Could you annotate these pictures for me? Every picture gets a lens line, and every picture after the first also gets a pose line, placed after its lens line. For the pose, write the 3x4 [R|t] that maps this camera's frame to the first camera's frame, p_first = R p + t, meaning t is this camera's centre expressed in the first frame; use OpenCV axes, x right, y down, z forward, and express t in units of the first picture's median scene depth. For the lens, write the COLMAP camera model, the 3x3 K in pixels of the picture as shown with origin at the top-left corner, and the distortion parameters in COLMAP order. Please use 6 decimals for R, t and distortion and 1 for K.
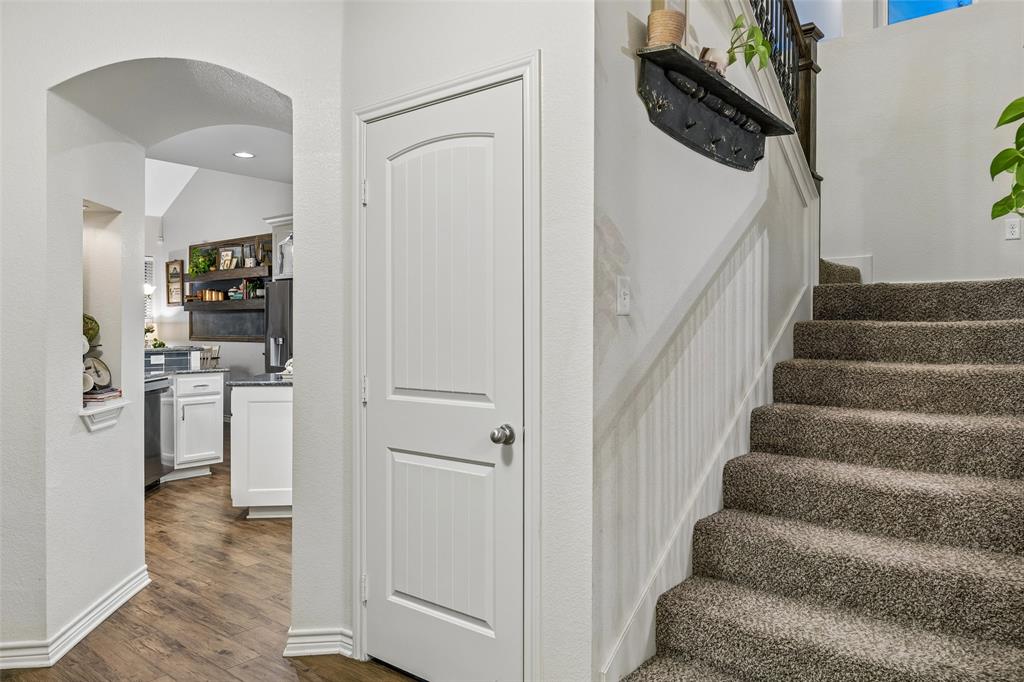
lens RADIAL K [[689.2, 0, 512.5], [0, 689.2, 329.7], [0, 0, 1]] dist [0.002360, 0.000456]
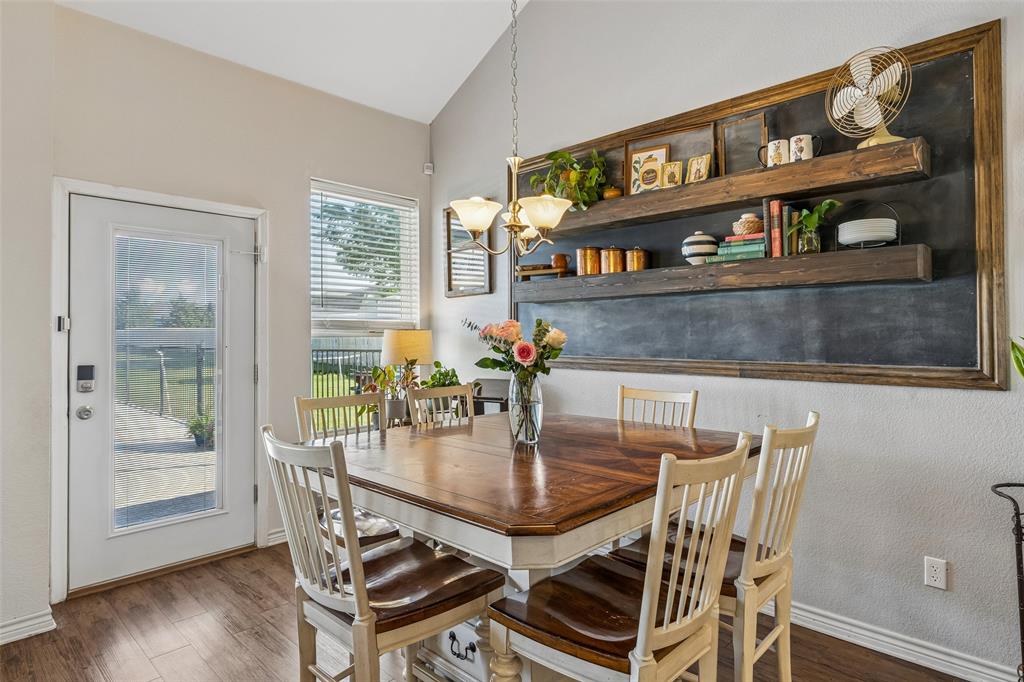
lens RADIAL K [[561.5, 0, 516.8], [0, 561.5, 331.1], [0, 0, 1]] dist [0.002318, 0.000691]
pose [[0.996342, 0.000384, -0.085453, -0.477929], [-0.001386, 0.999931, -0.011660, -0.003943], [0.085443, 0.011736, 0.996274, 0.689917]]
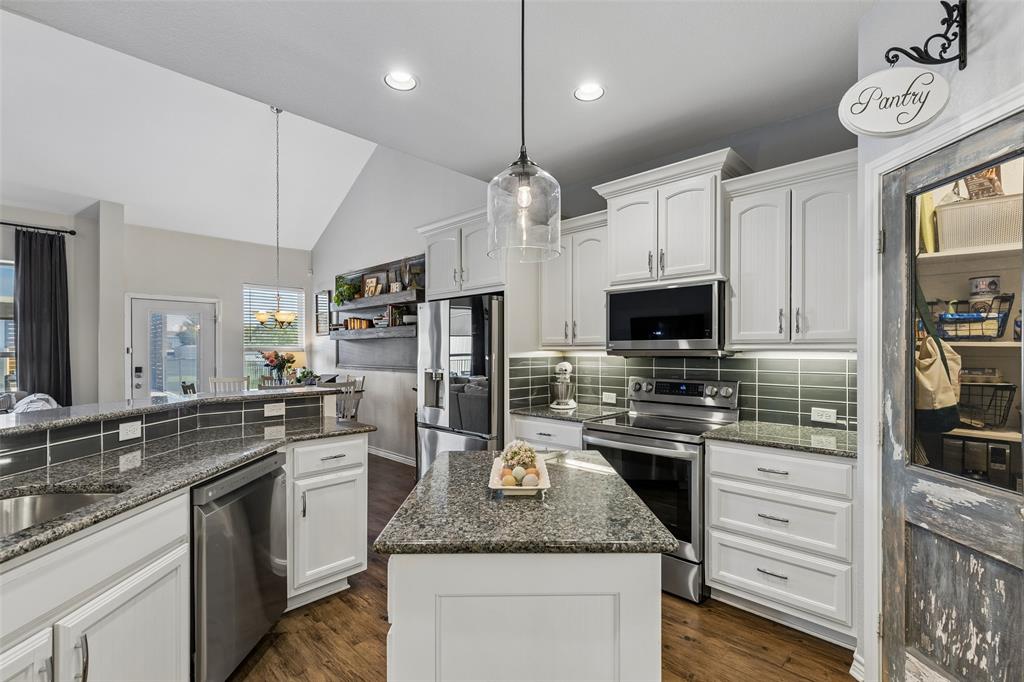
lens RADIAL K [[458.6, 0, 515.4], [0, 458.6, 353.0], [0, 0, 1]] dist [0.000795, 0.000114]
pose [[0.996360, 0.002494, -0.085212, -0.161487], [-0.002461, 0.999997, 0.000487, -0.009281], [0.085213, -0.000275, 0.996363, 0.384627]]
